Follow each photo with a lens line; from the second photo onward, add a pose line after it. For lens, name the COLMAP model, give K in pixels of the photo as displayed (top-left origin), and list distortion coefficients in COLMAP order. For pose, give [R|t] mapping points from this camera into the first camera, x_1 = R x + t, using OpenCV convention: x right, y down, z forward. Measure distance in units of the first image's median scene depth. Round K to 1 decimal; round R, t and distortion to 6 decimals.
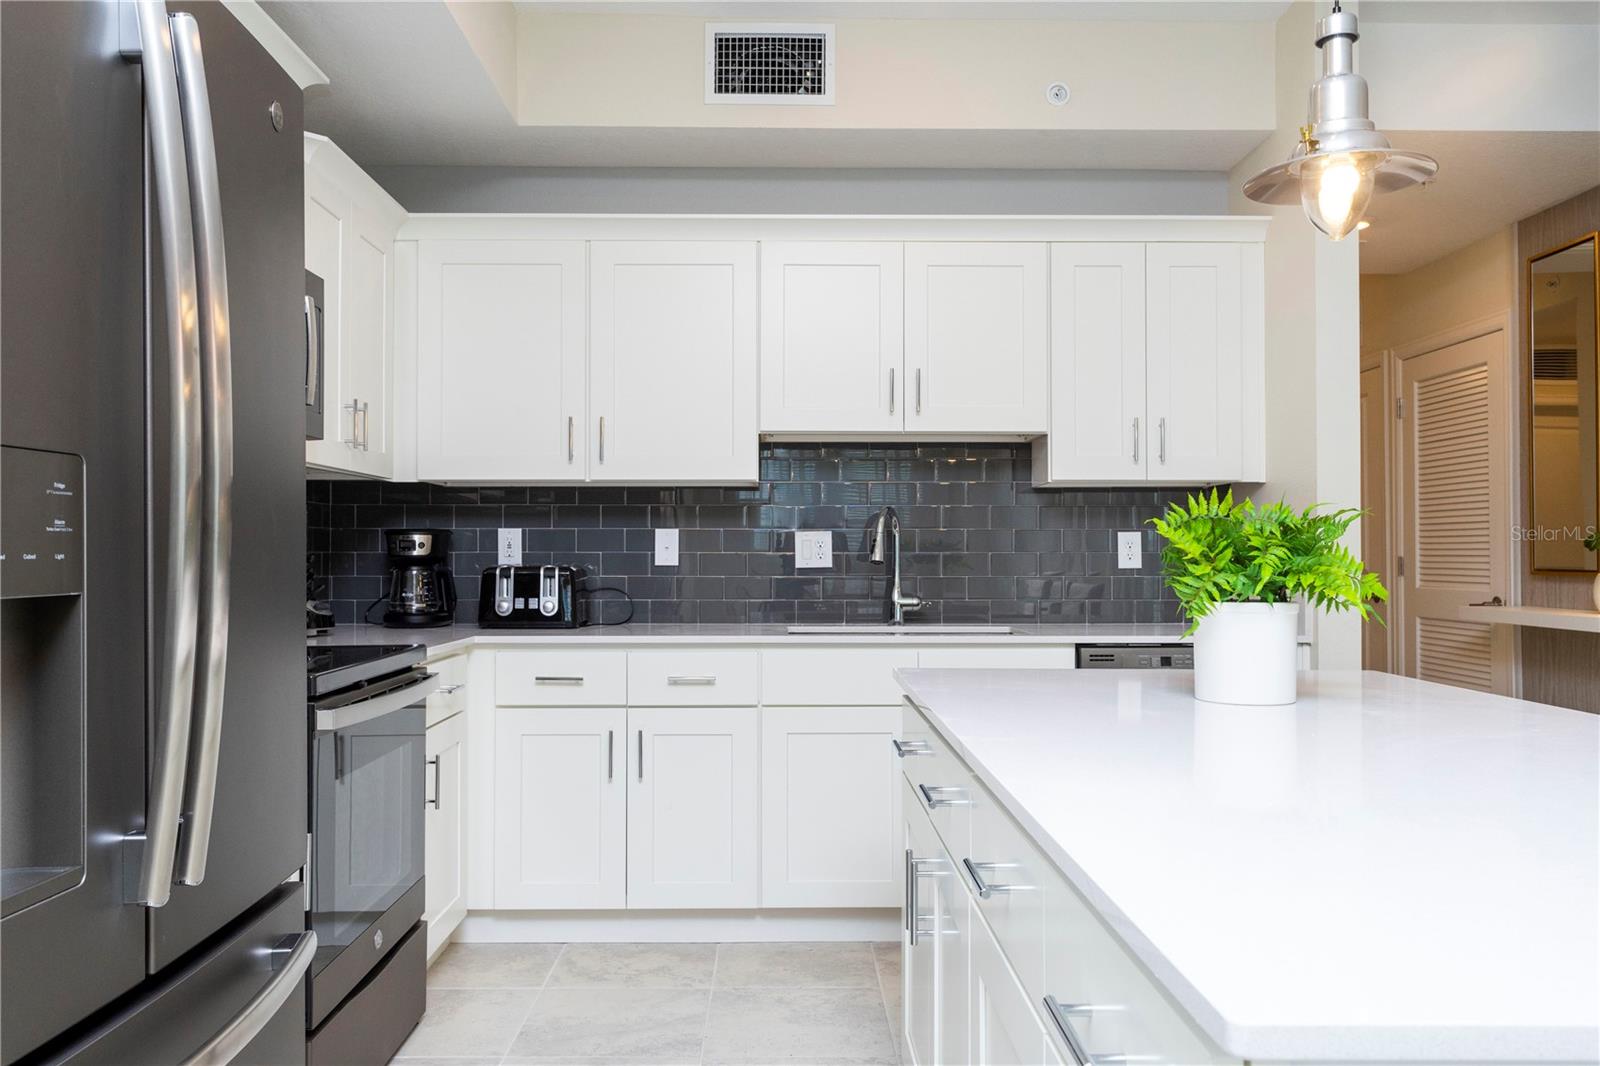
lens RADIAL K [[1234.5, 0, 800.0], [0, 1234.5, 533.0], [0, 0, 1]] dist [-0.007423, -0.001286]
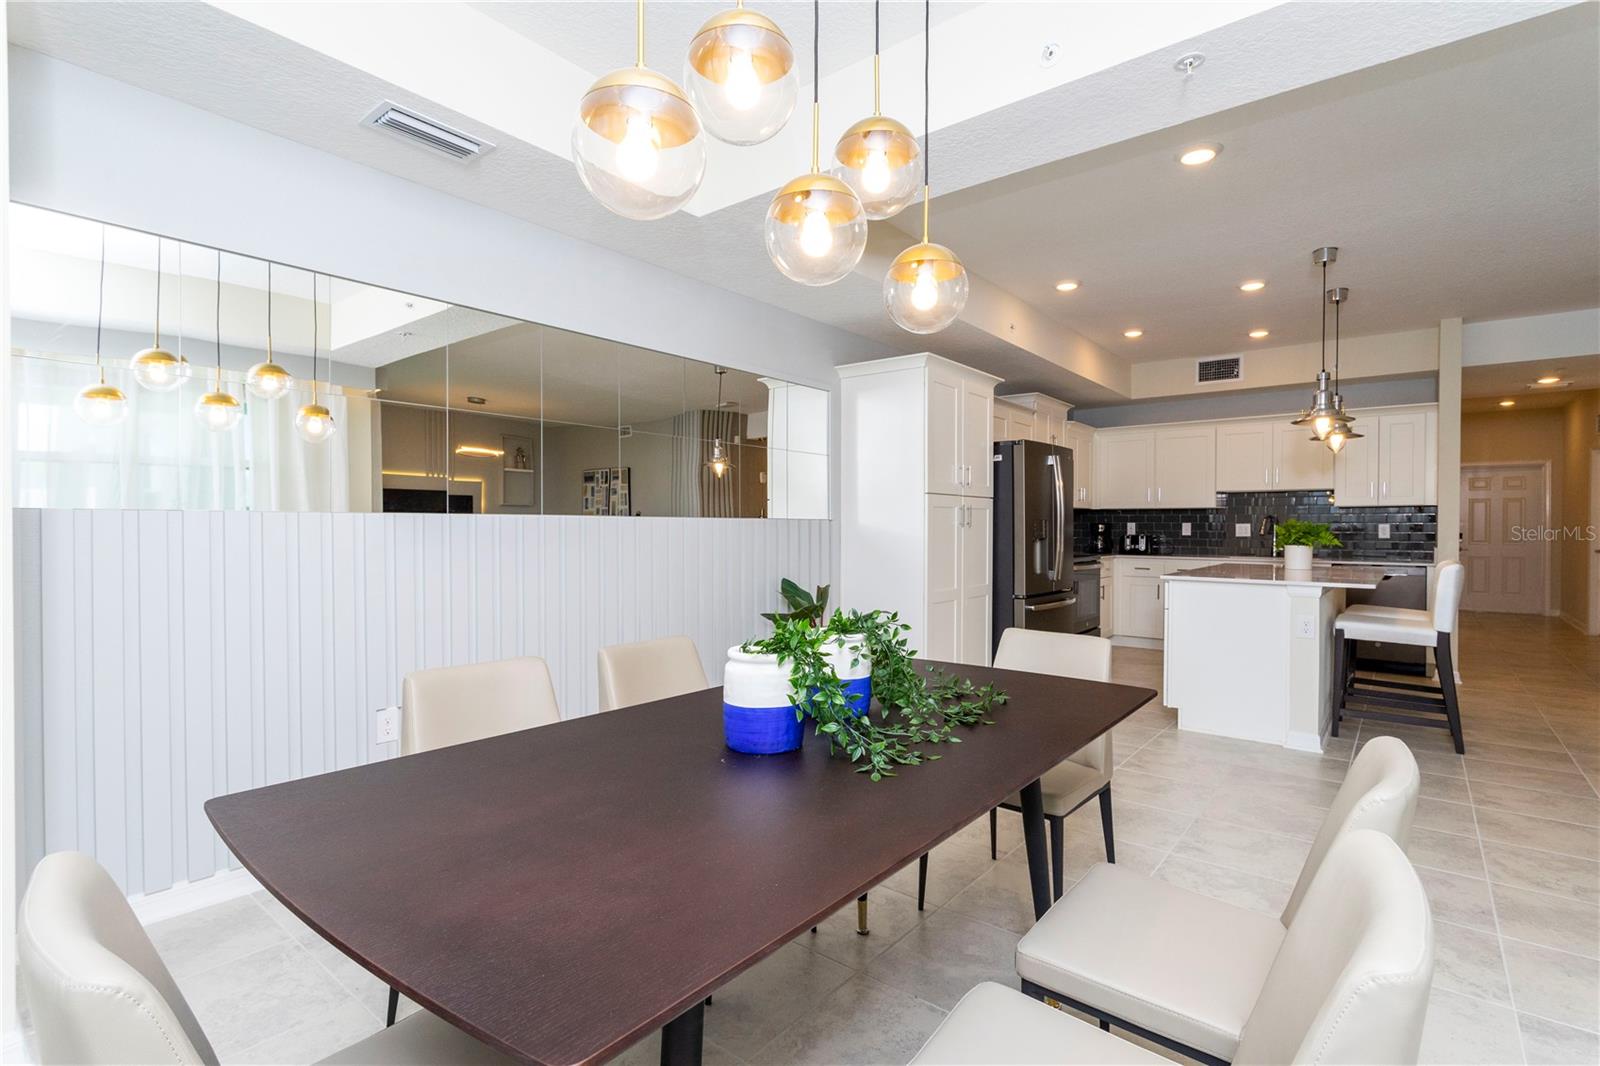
lens RADIAL K [[754.1, 0, 800.4], [0, 754.1, 535.4], [0, 0, 1]] dist [-0.001433, 0.000852]
pose [[0.763042, 0.009829, -0.646274, 0.377962], [0.007748, 0.999673, 0.024351, -0.026494], [0.646303, -0.023588, 0.762716, -1.047874]]
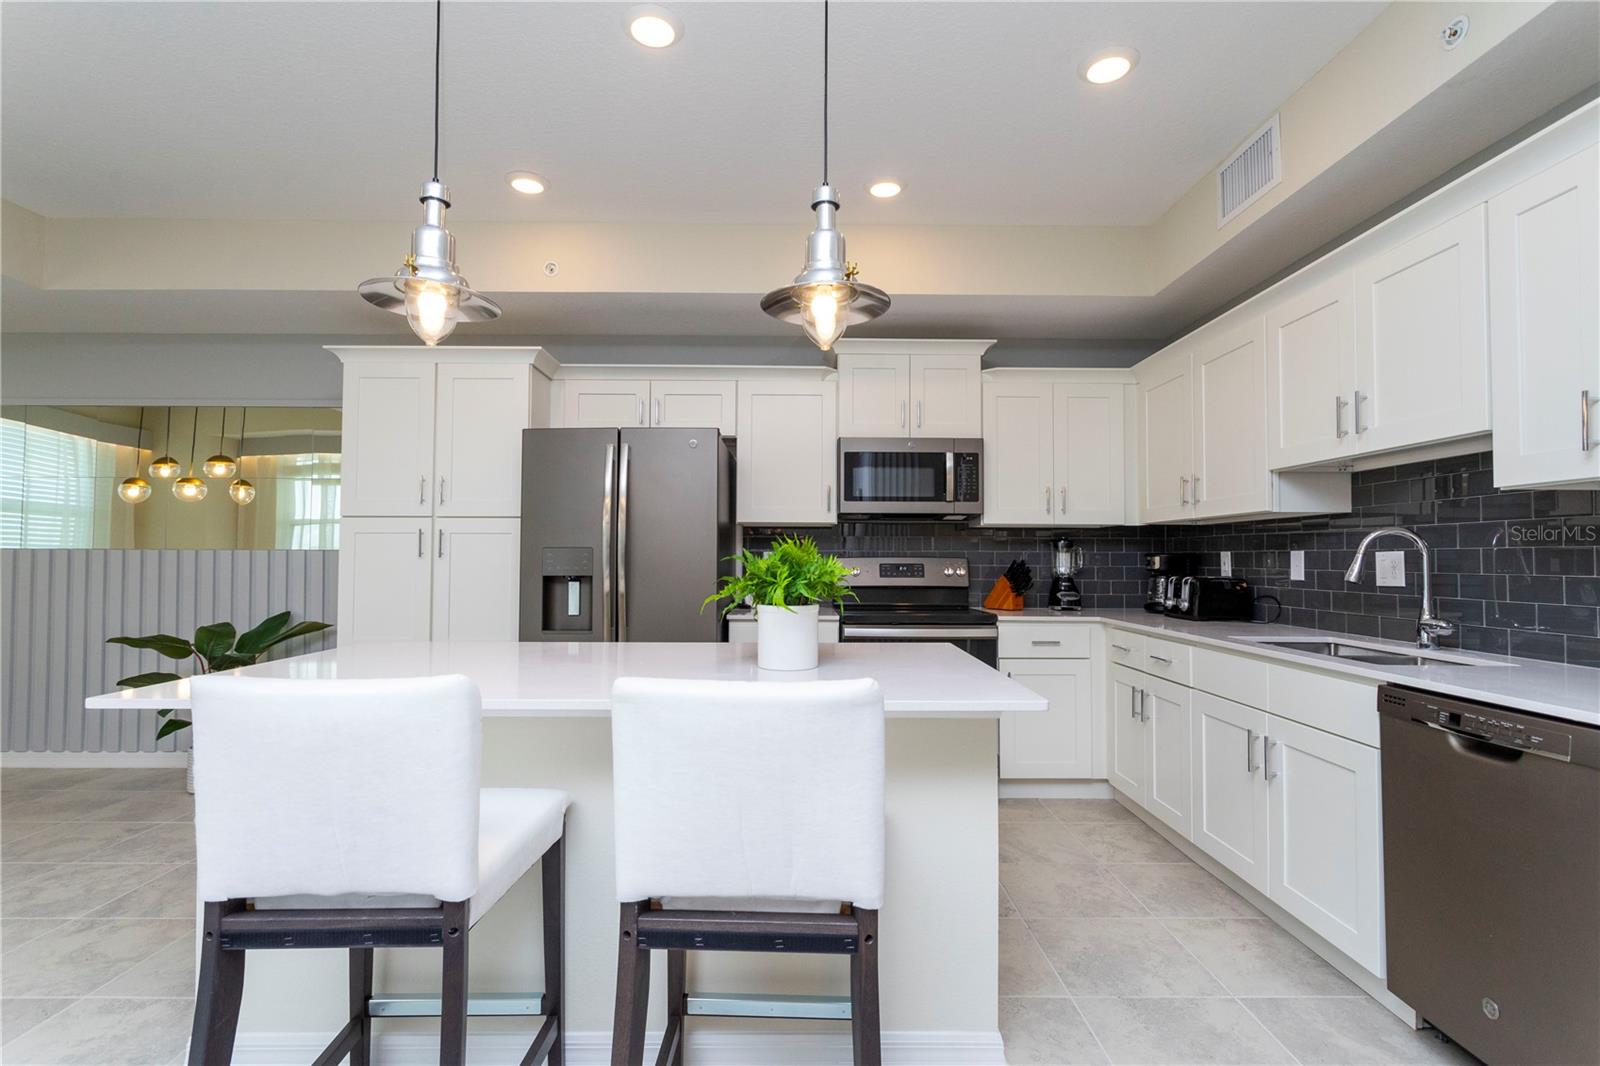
lens RADIAL K [[754.1, 0, 800.4], [0, 754.1, 535.4], [0, 0, 1]] dist [-0.001433, 0.000852]
pose [[-0.016003, -0.031476, -0.999376, 0.703661], [0.012152, 0.999424, -0.031672, -0.000964], [0.999798, -0.012651, -0.015611, 0.541727]]
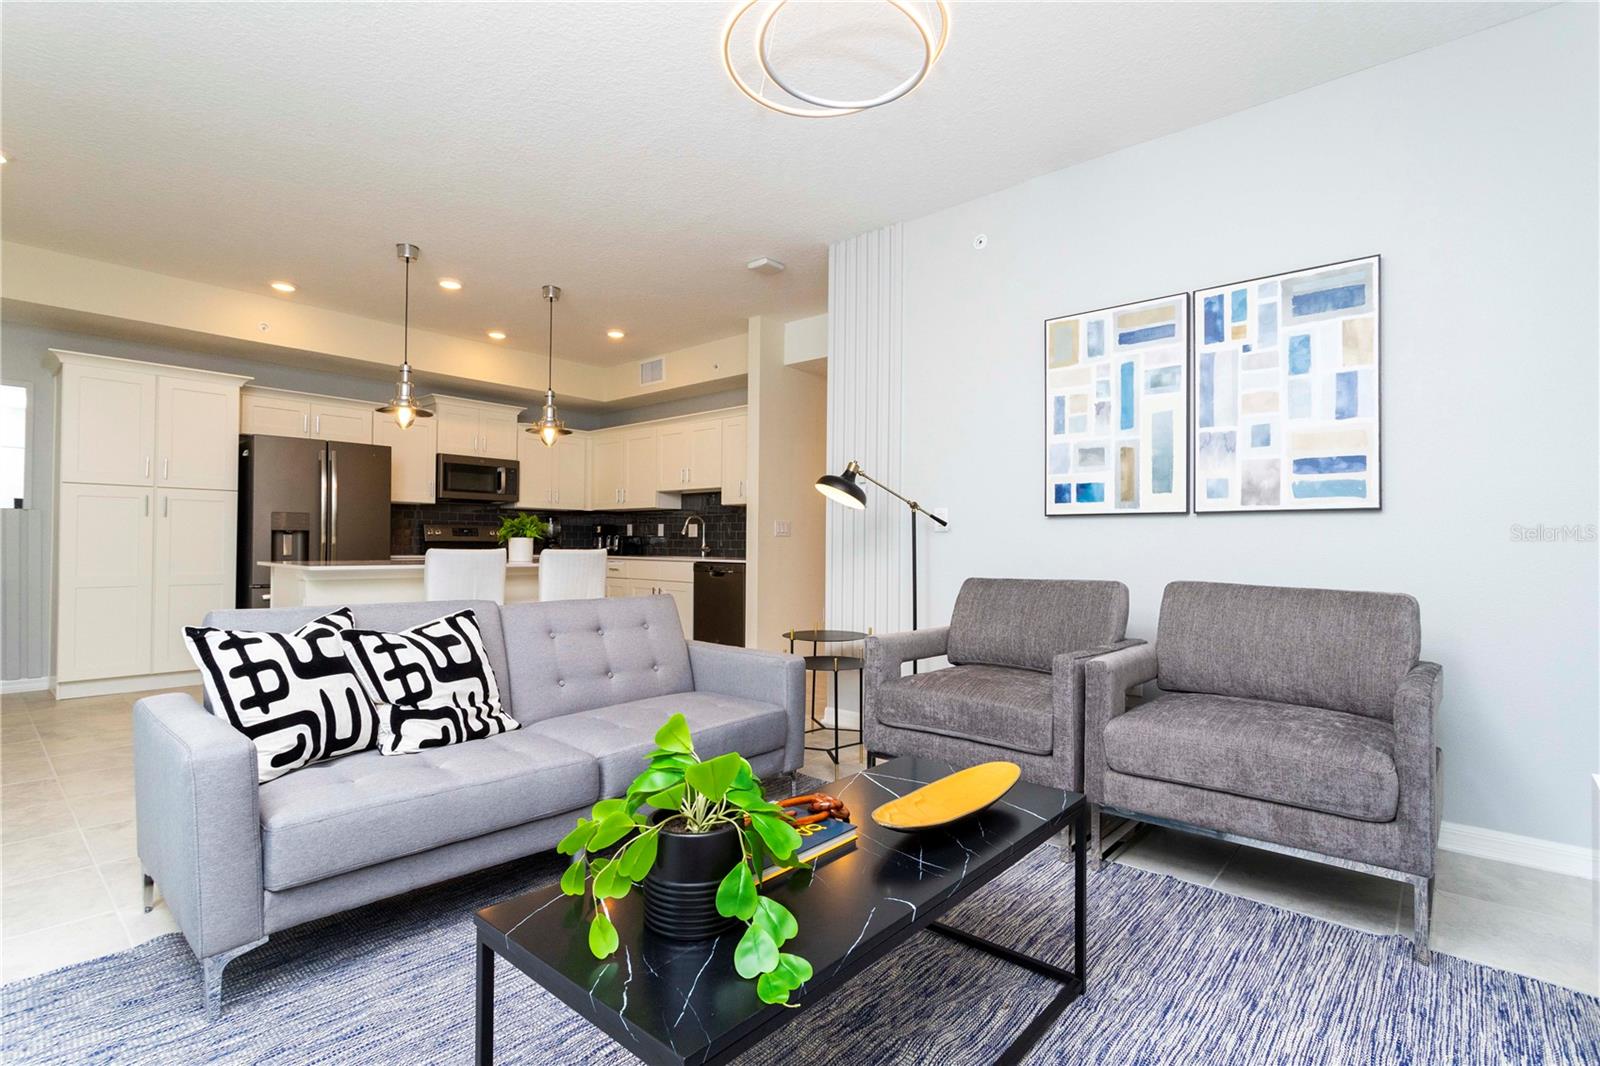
lens RADIAL K [[754.1, 0, 800.4], [0, 754.1, 535.4], [0, 0, 1]] dist [-0.001433, 0.000852]
pose [[0.736501, -0.002532, -0.676432, 1.472008], [0.002576, 0.999996, -0.000939, 0.028320], [0.676432, -0.001050, 0.736504, -0.131669]]
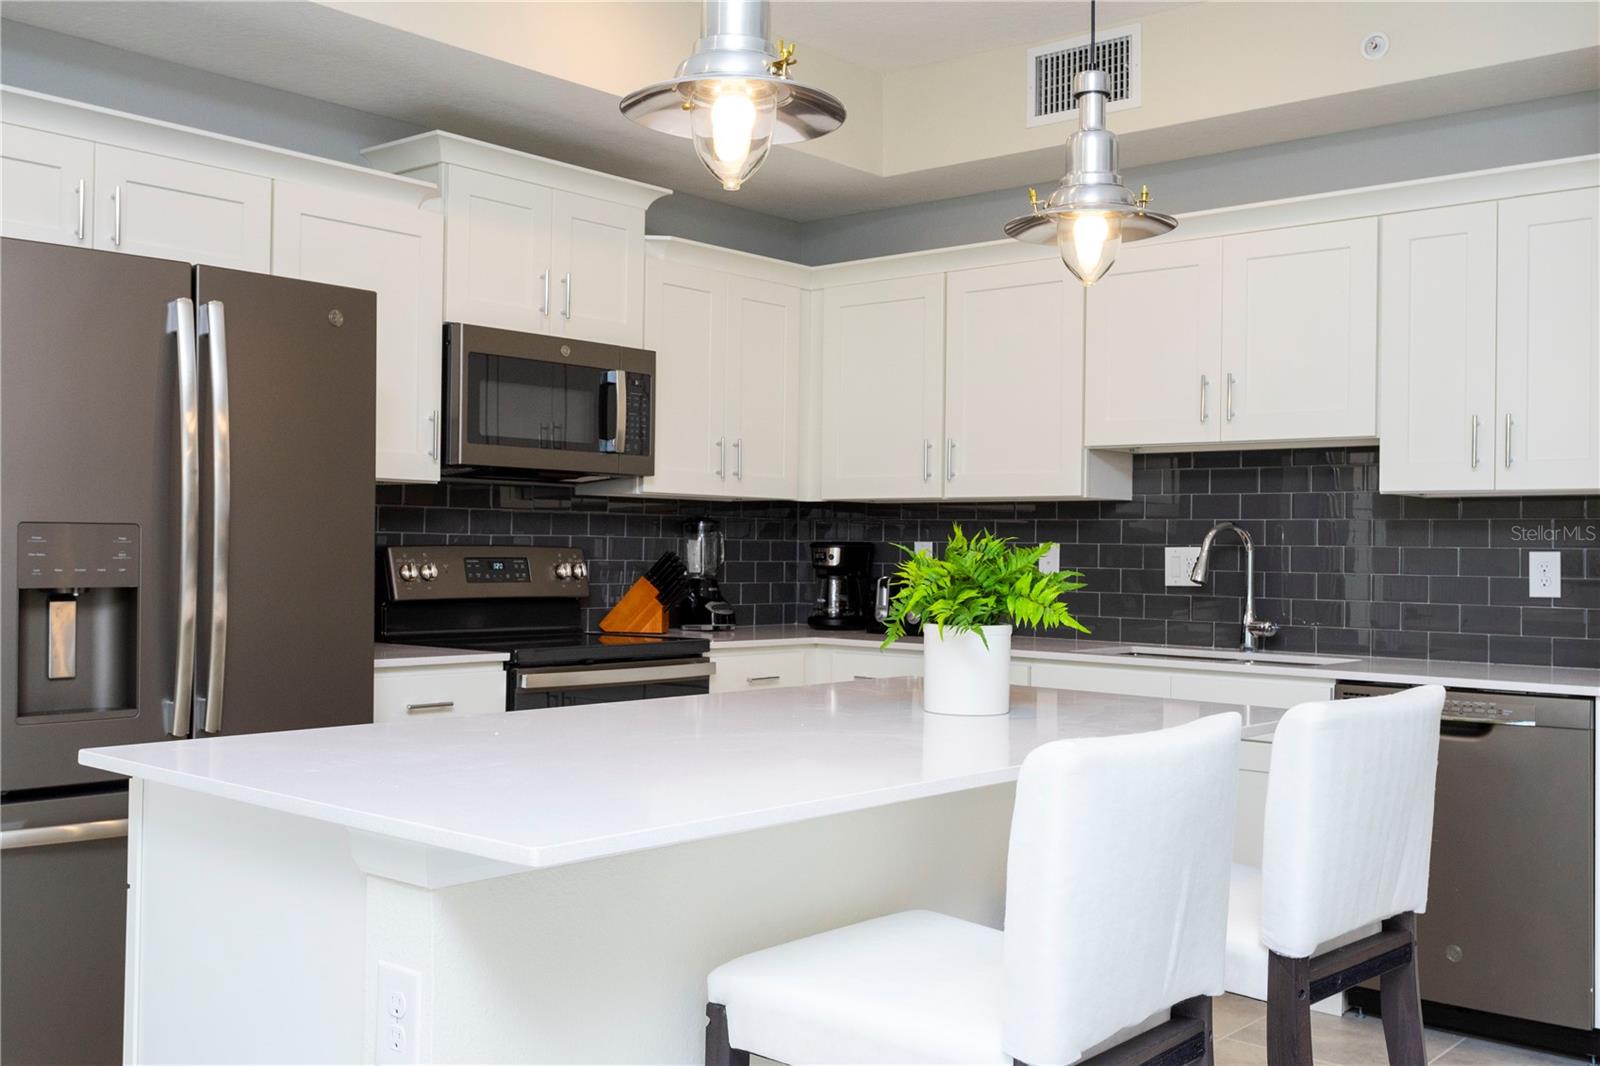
lens RADIAL K [[1571.3, 0, 800.0], [0, 1571.3, 533.0], [0, 0, 1]] dist [0.022208, -0.001701]
pose [[0.741860, 0.002951, -0.670548, 0.636571], [-0.001911, 0.999996, 0.002287, -0.015427], [0.670552, -0.000416, 0.741862, -0.089607]]
